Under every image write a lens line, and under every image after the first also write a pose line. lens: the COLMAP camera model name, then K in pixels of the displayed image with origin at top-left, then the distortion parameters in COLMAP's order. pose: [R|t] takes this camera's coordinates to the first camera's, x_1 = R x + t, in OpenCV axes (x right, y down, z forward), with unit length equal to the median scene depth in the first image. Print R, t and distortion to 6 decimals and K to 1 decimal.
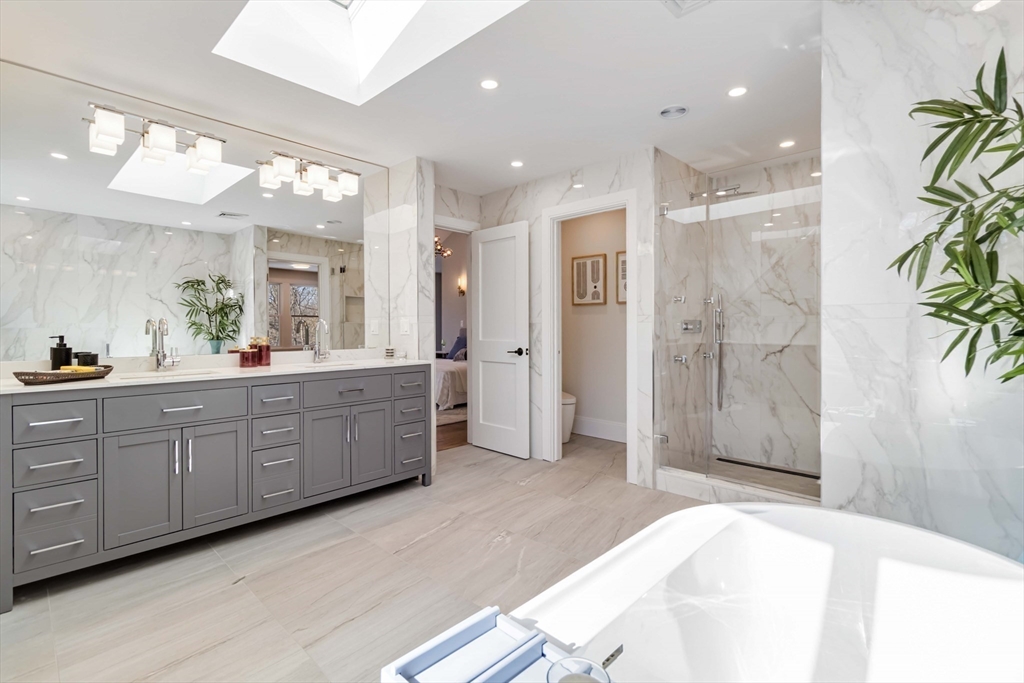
lens RADIAL K [[473.6, 0, 518.9], [0, 473.6, 325.2], [0, 0, 1]] dist [0.002291, 0.000866]
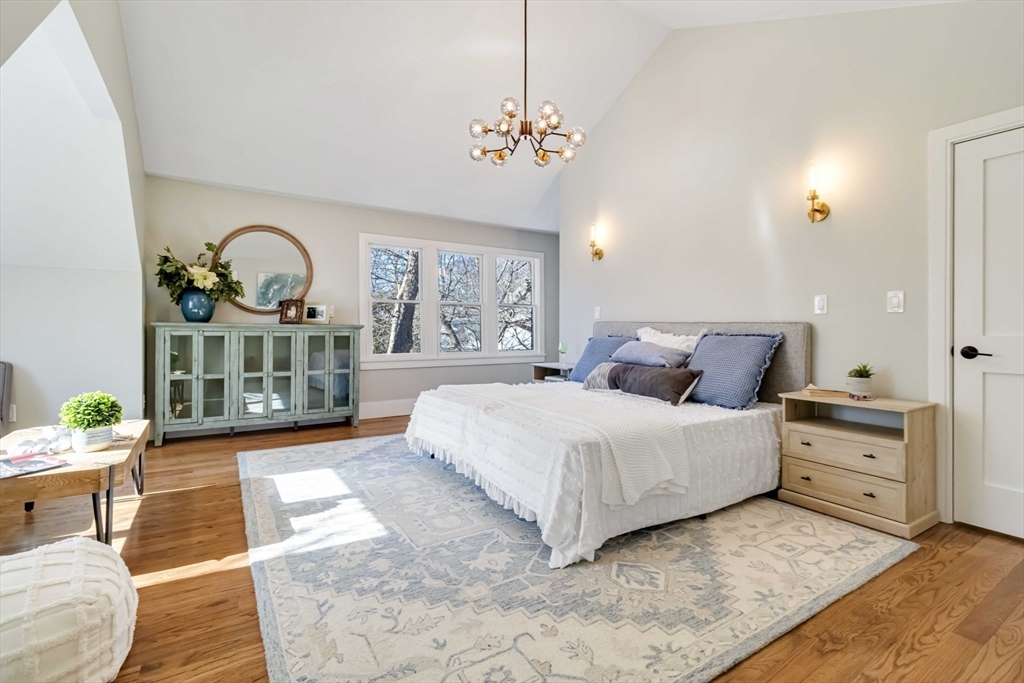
lens RADIAL K [[473.6, 0, 518.9], [0, 473.6, 325.2], [0, 0, 1]] dist [0.002291, 0.000866]
pose [[0.969981, 0.003497, -0.243157, -0.097682], [-0.005086, 0.999970, -0.005905, 0.017954], [0.243129, 0.006964, 0.969969, 0.594734]]
